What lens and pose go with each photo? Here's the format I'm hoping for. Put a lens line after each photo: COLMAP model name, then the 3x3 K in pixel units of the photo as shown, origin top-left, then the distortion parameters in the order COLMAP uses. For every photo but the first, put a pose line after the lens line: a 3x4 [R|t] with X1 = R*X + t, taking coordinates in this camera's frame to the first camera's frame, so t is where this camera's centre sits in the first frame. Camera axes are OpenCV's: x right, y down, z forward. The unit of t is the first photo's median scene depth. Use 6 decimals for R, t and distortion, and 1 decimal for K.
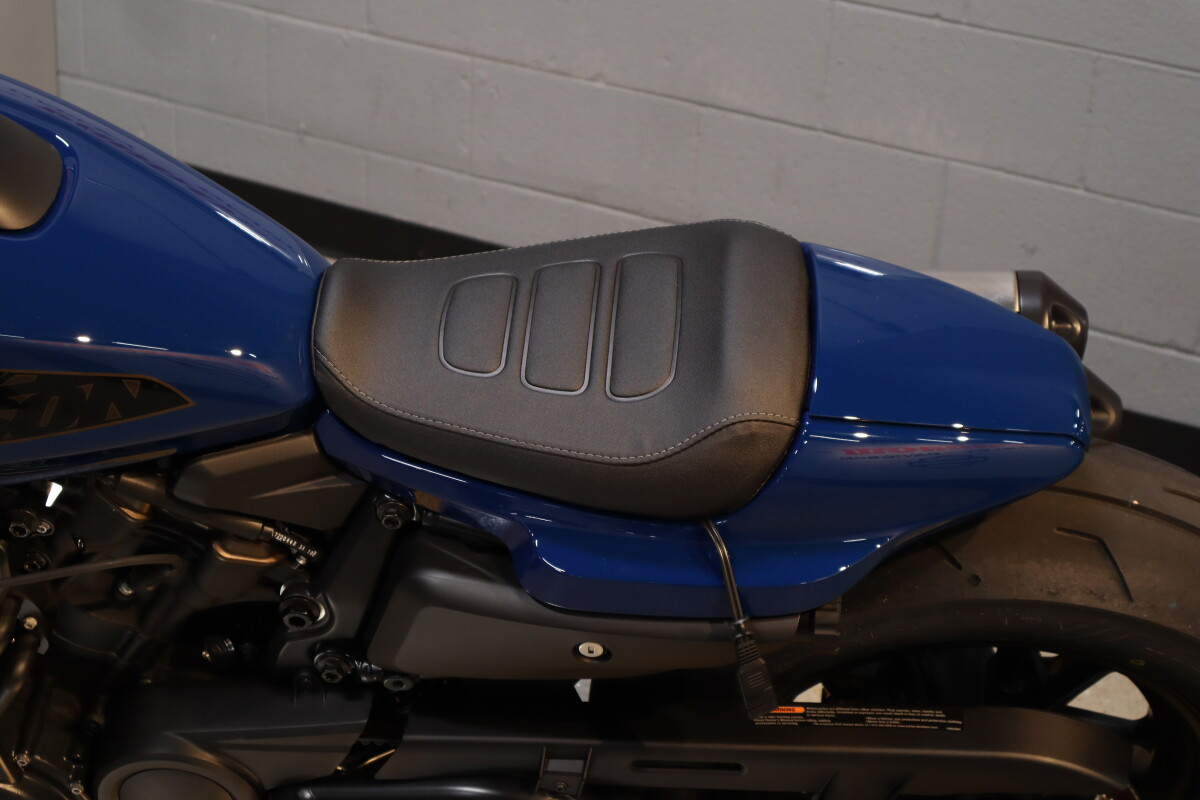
lens RADIAL K [[2261.3, 0, 596.8], [0, 2261.3, 403.3], [0, 0, 1]] dist [-0.059124, 0.000000]
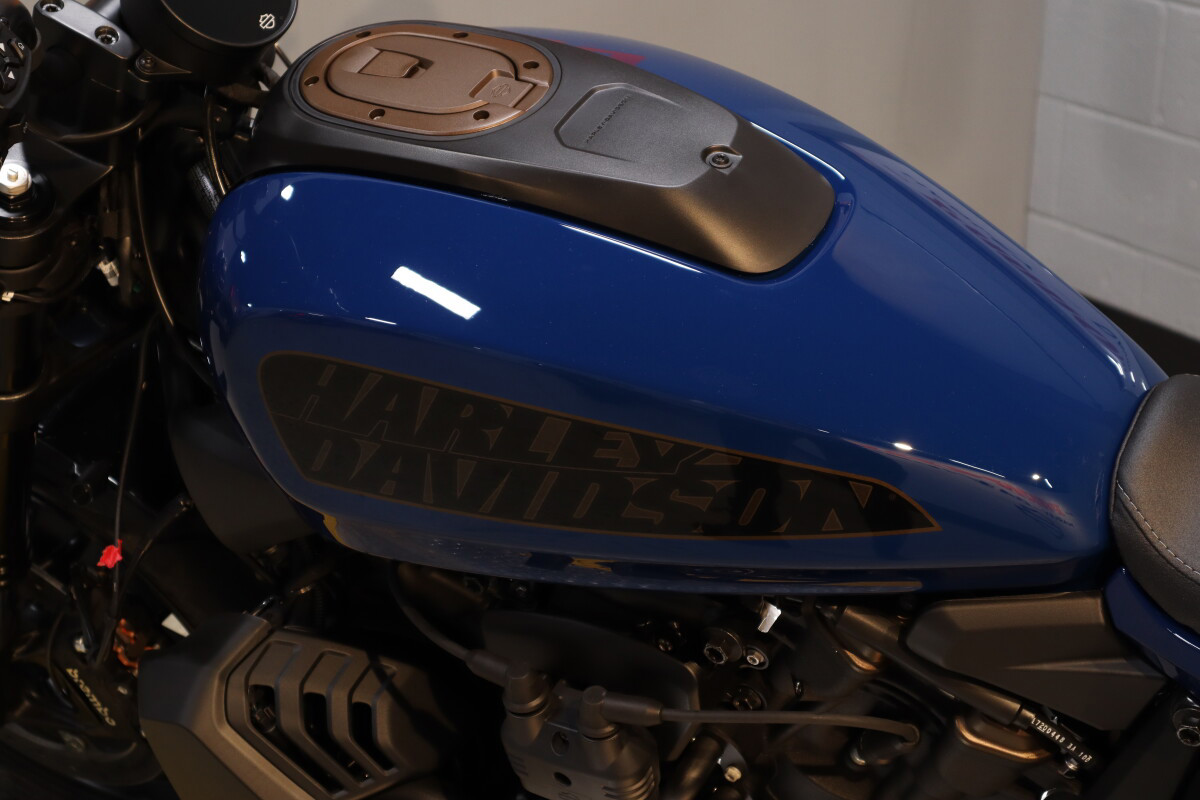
lens RADIAL K [[2152.0, 0, 603.8], [0, 2152.0, 396.2], [0, 0, 1]] dist [-0.041339, 0.000000]
pose [[0.886046, 0.127918, -0.445601, 0.033814], [-0.166926, 0.984740, -0.049233, 0.010005], [0.432503, 0.118005, 0.893877, 0.278910]]
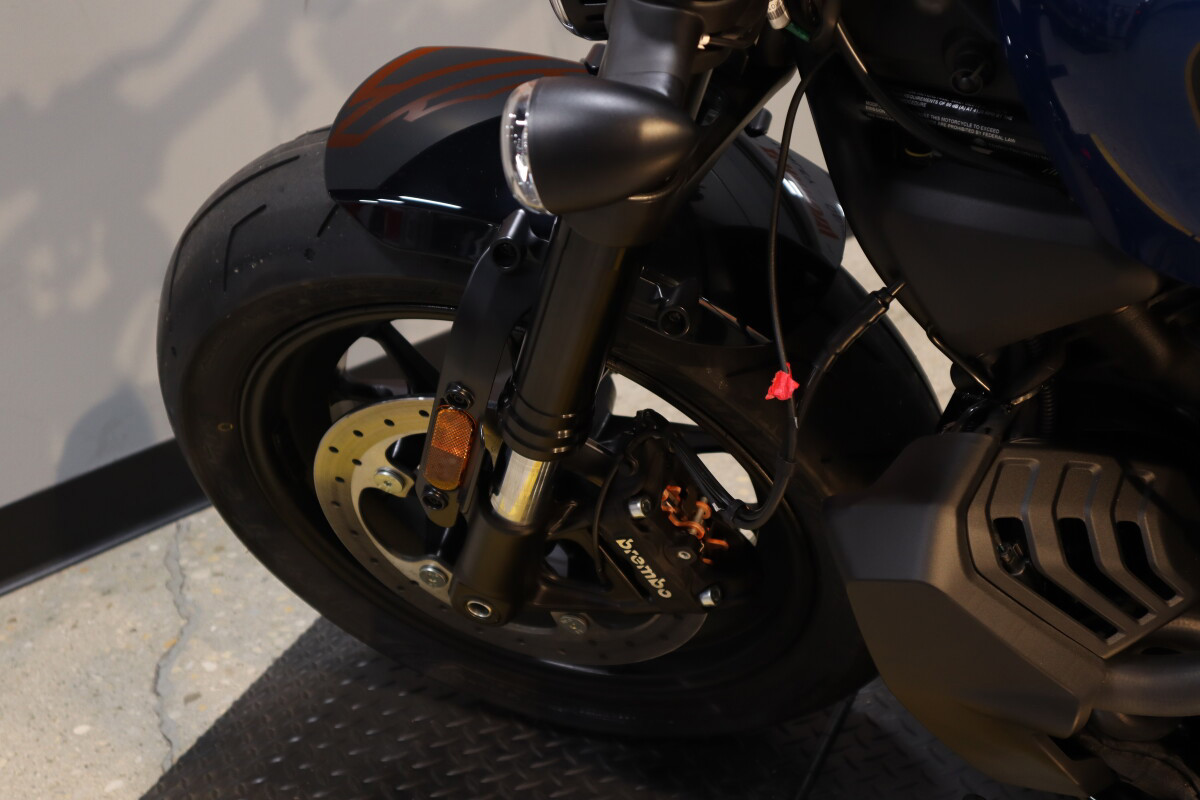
lens RADIAL K [[1800.8, 0, 590.3], [0, 1800.8, 387.5], [0, 0, 1]] dist [0.011672, 0.000000]
pose [[0.915687, 0.029547, -0.400806, -0.345412], [-0.026625, 0.999563, 0.012859, 0.058983], [0.401010, -0.001103, 0.916073, 0.426484]]
